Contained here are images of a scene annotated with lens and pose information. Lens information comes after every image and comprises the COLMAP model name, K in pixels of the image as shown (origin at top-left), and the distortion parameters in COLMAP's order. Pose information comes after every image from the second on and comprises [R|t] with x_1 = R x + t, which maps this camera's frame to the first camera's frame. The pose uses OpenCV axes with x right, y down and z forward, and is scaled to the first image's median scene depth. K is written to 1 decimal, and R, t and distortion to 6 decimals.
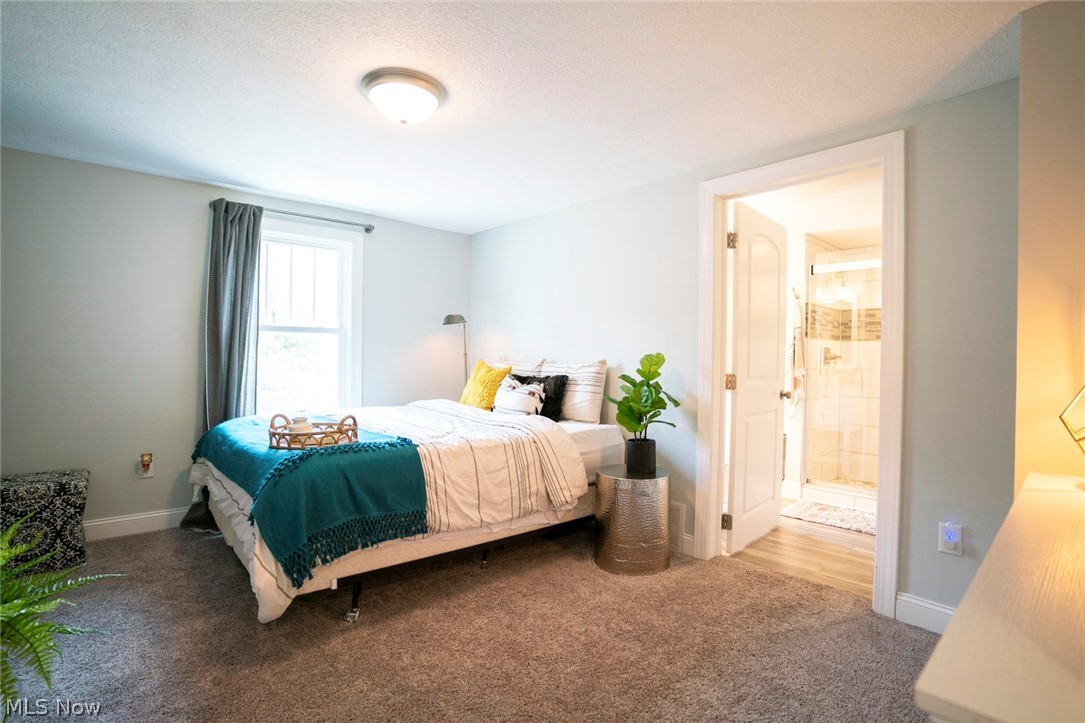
lens RADIAL K [[530.7, 0, 542.4], [0, 530.7, 357.4], [0, 0, 1]] dist [-0.087888, 0.046719]
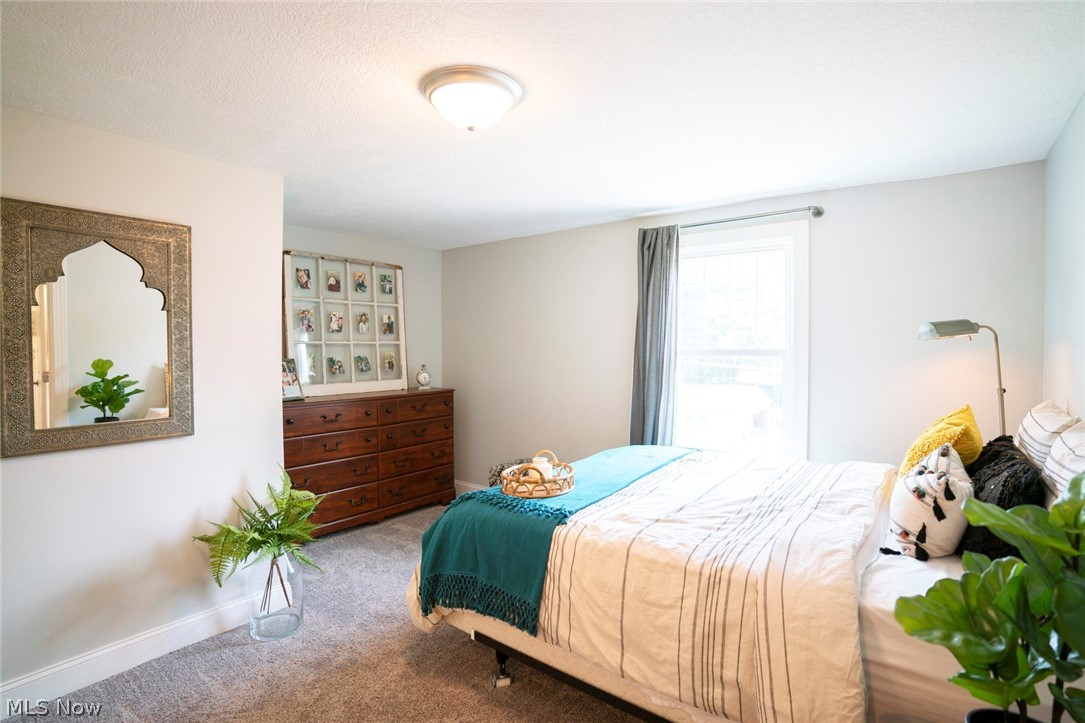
lens RADIAL K [[530.7, 0, 542.4], [0, 530.7, 357.4], [0, 0, 1]] dist [-0.087888, 0.046719]
pose [[0.193992, 0.004090, -0.980994, 0.461544], [0.001609, 0.999989, 0.004487, -0.070737], [0.981002, -0.002449, 0.193984, 0.743489]]
